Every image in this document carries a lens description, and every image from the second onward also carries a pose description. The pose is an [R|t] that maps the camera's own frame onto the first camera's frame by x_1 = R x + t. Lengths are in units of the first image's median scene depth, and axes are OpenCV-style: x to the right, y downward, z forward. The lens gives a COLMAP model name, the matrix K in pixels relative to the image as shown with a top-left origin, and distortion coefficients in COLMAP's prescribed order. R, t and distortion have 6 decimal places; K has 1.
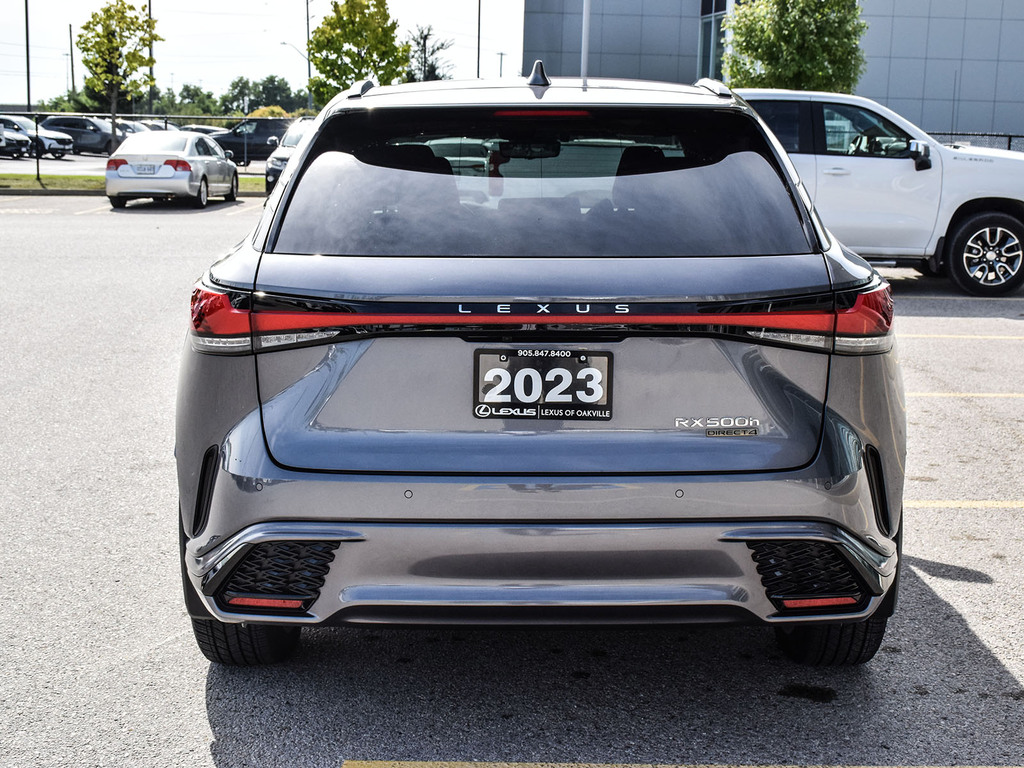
lens RADIAL K [[1478.5, 0, 512.0], [0, 1478.5, 384.0], [0, 0, 1]] dist [0.009448, -0.007599]
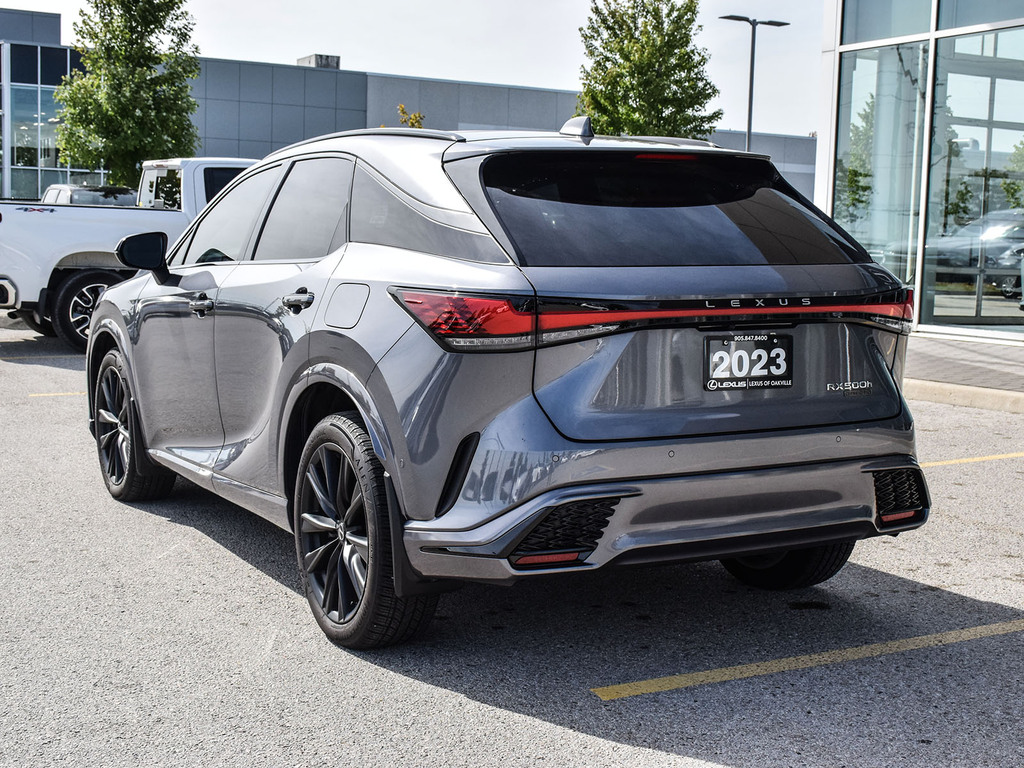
lens RADIAL K [[1478.5, 0, 512.0], [0, 1478.5, 384.0], [0, 0, 1]] dist [0.009448, -0.007599]
pose [[0.879750, -0.048262, 0.472981, -0.775484], [0.072528, 0.996814, -0.033189, 0.047105], [-0.469872, 0.063503, 0.880447, -0.042671]]
